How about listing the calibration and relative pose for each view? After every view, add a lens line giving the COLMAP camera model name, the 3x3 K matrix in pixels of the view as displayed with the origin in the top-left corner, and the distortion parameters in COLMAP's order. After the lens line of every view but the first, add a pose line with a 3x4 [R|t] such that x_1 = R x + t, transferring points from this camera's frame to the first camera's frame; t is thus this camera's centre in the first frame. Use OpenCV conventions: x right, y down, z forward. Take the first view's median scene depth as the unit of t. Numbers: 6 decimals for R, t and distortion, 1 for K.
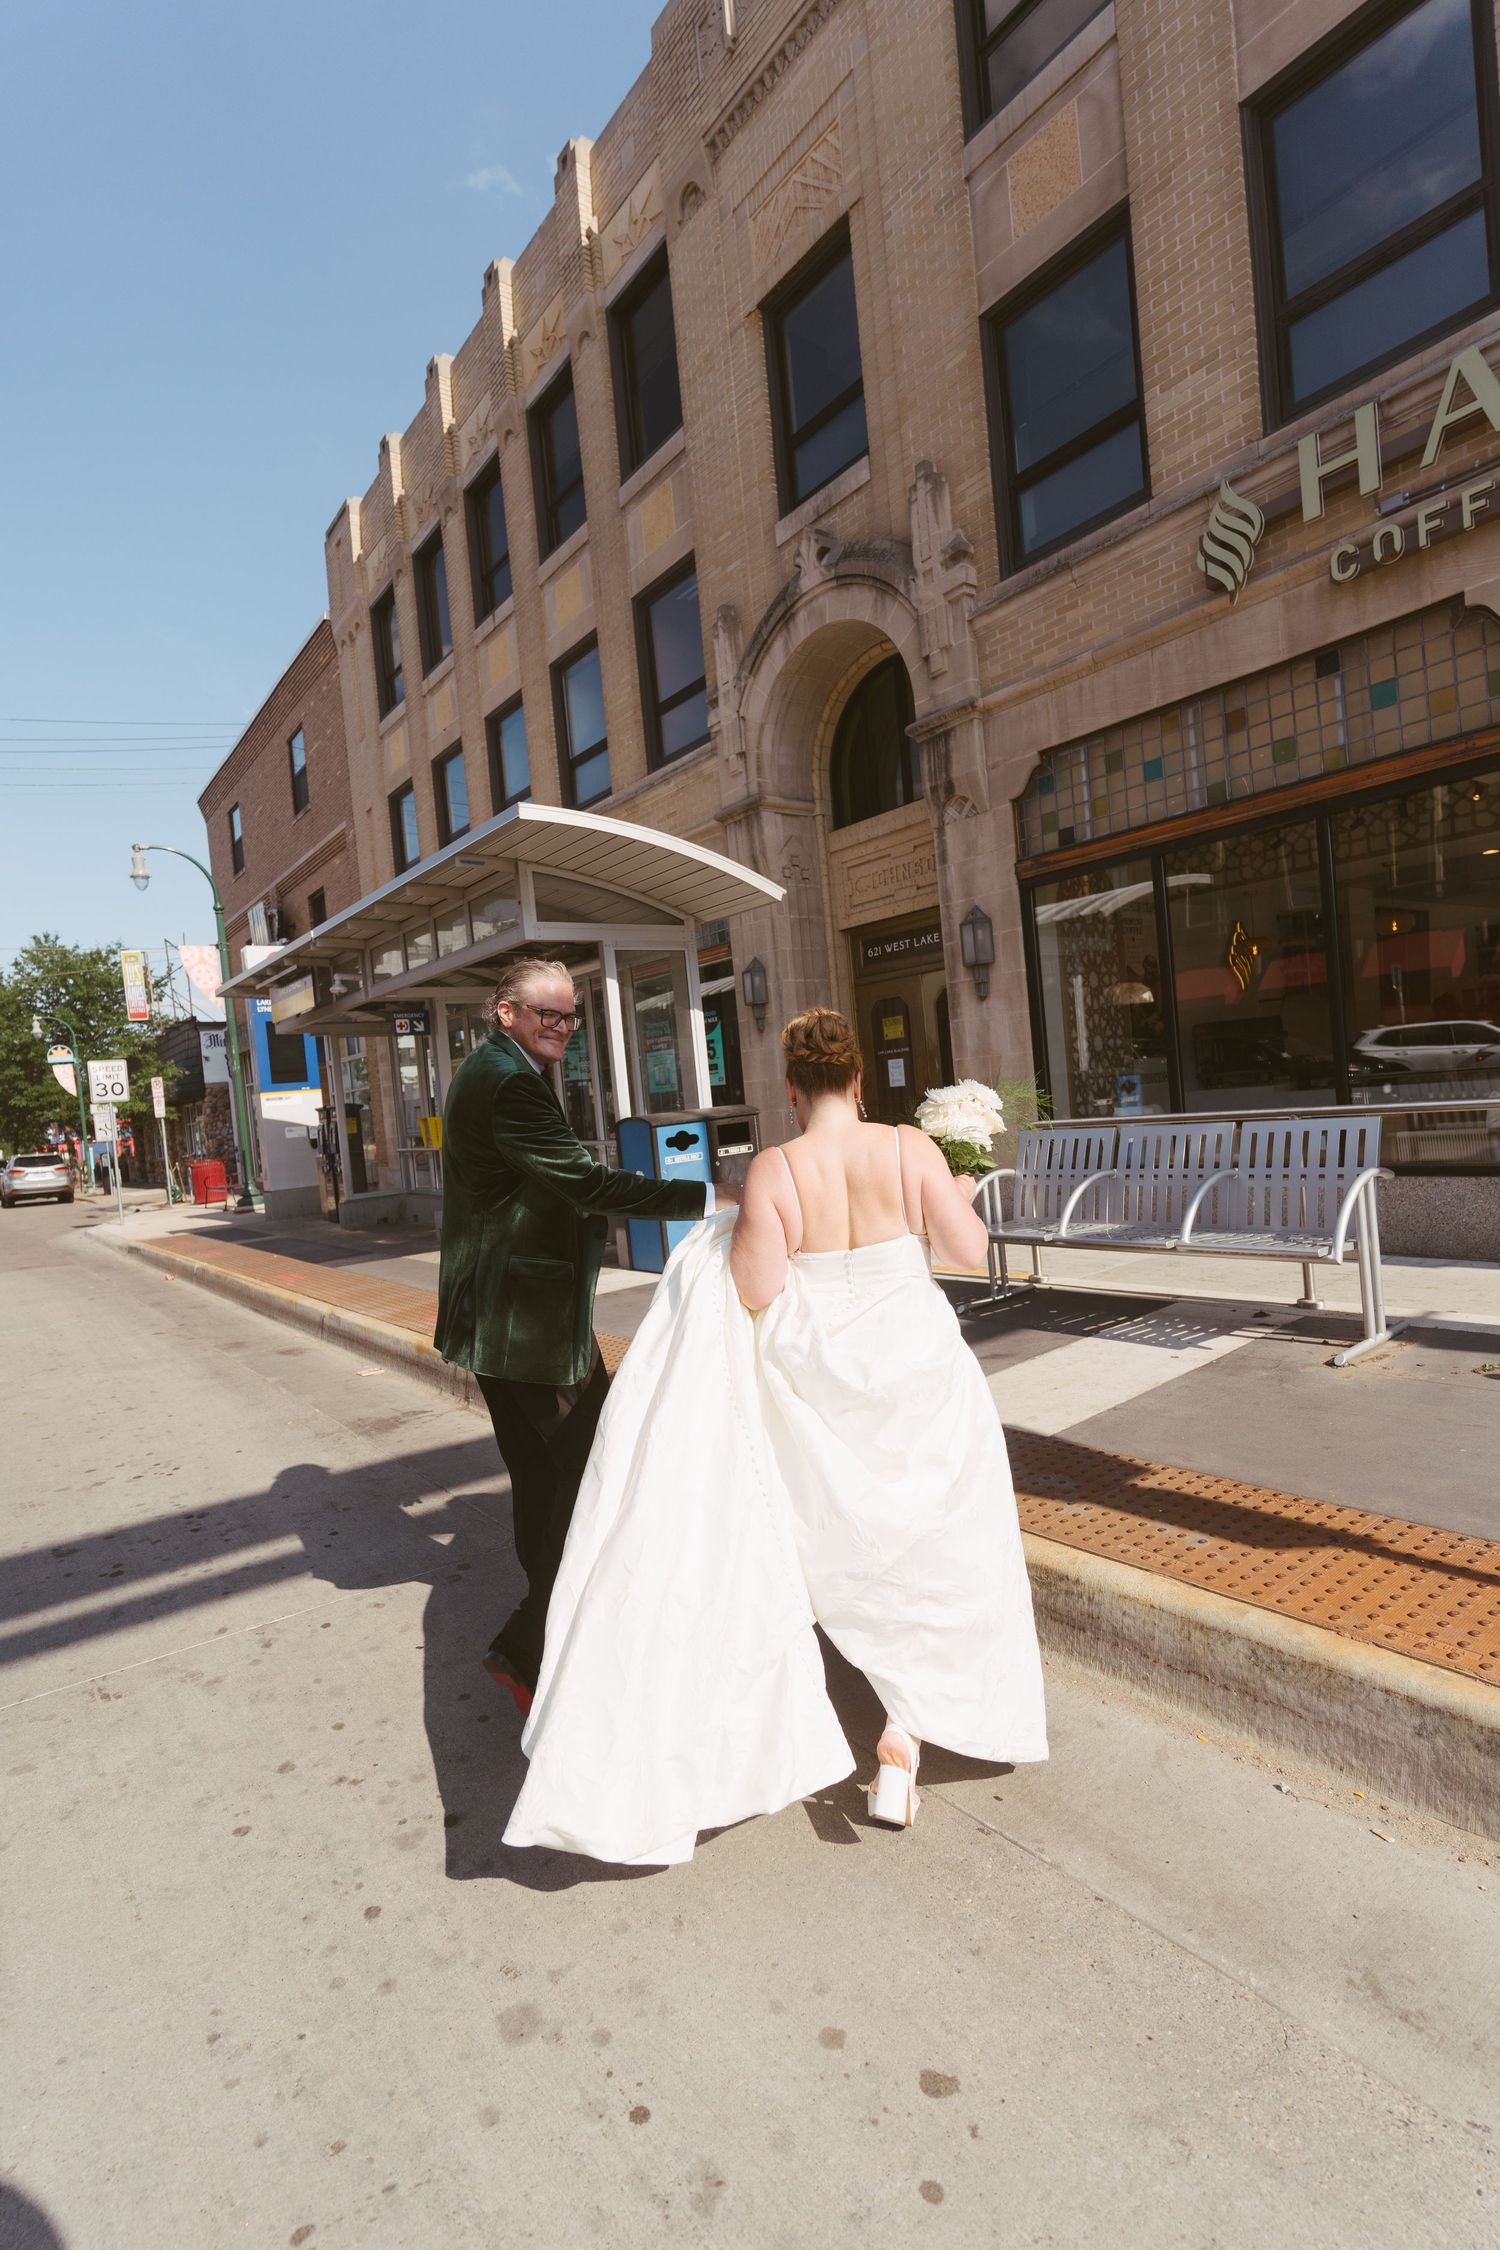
lens RADIAL K [[1055.9, 0, 738.5], [0, 1055.9, 1126.7], [0, 0, 1]] dist [0.000503, 0.000885]
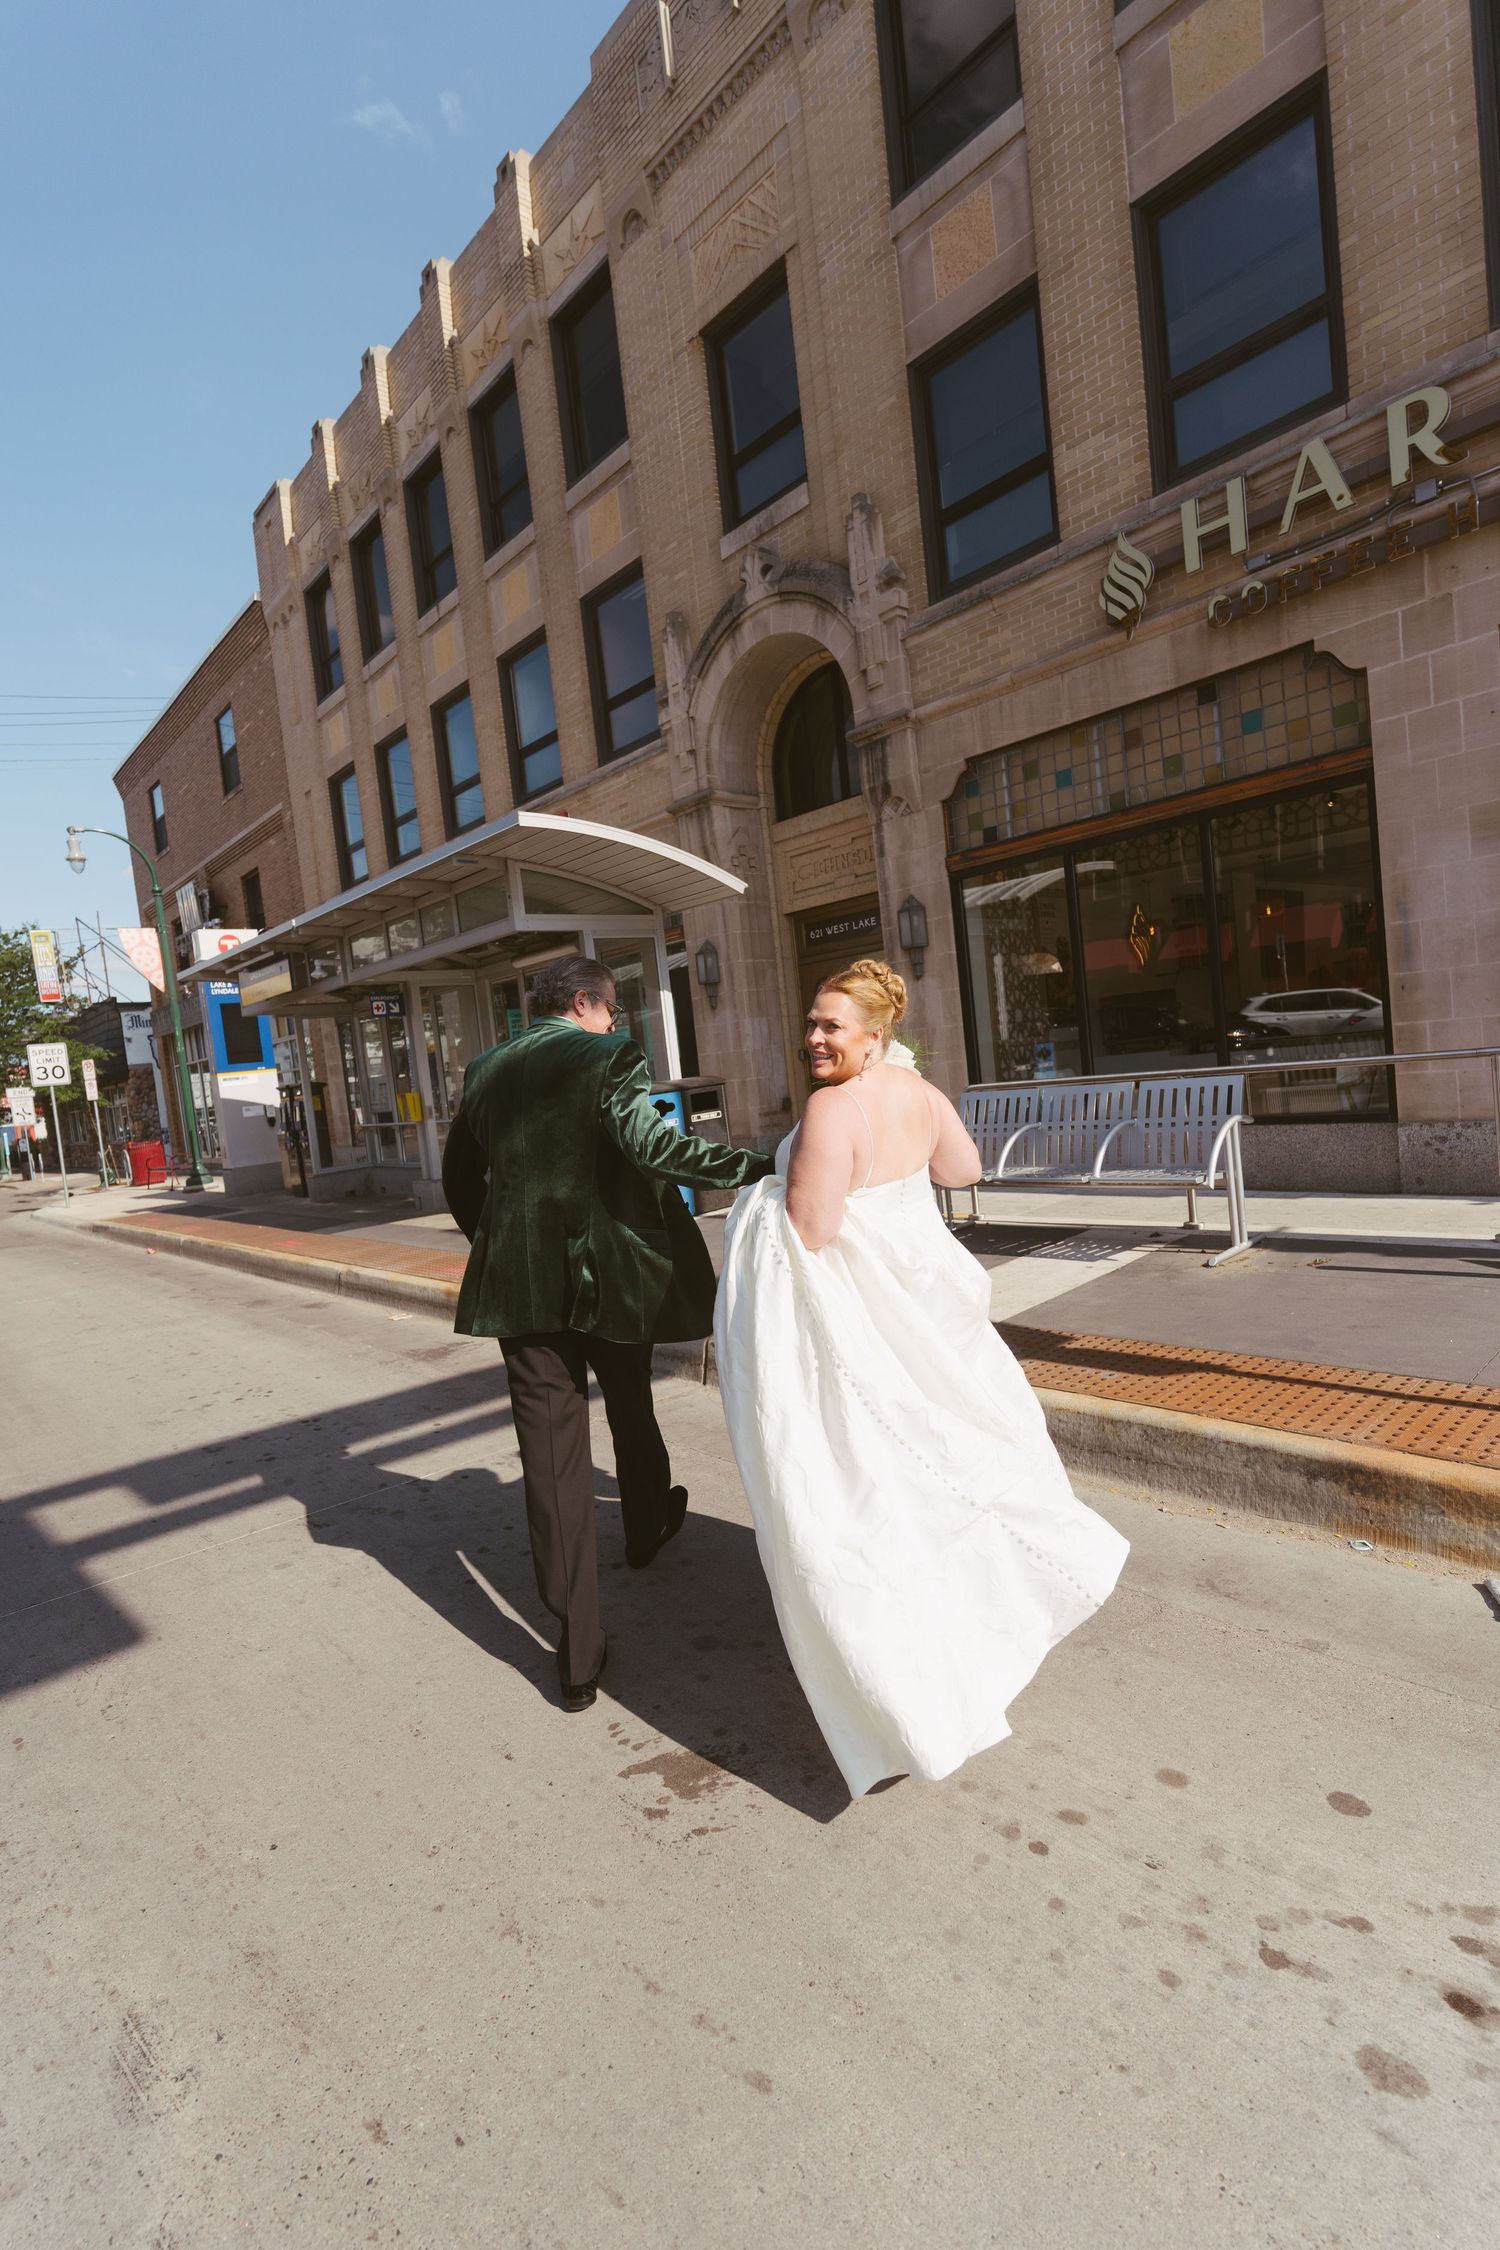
lens RADIAL K [[1055.9, 0, 738.5], [0, 1055.9, 1126.7], [0, 0, 1]] dist [0.000503, 0.000885]
pose [[0.996840, -0.022327, 0.076239, -0.045148], [0.020261, 0.999409, 0.027766, 0.002288], [-0.076814, -0.026133, 0.996703, -0.102713]]
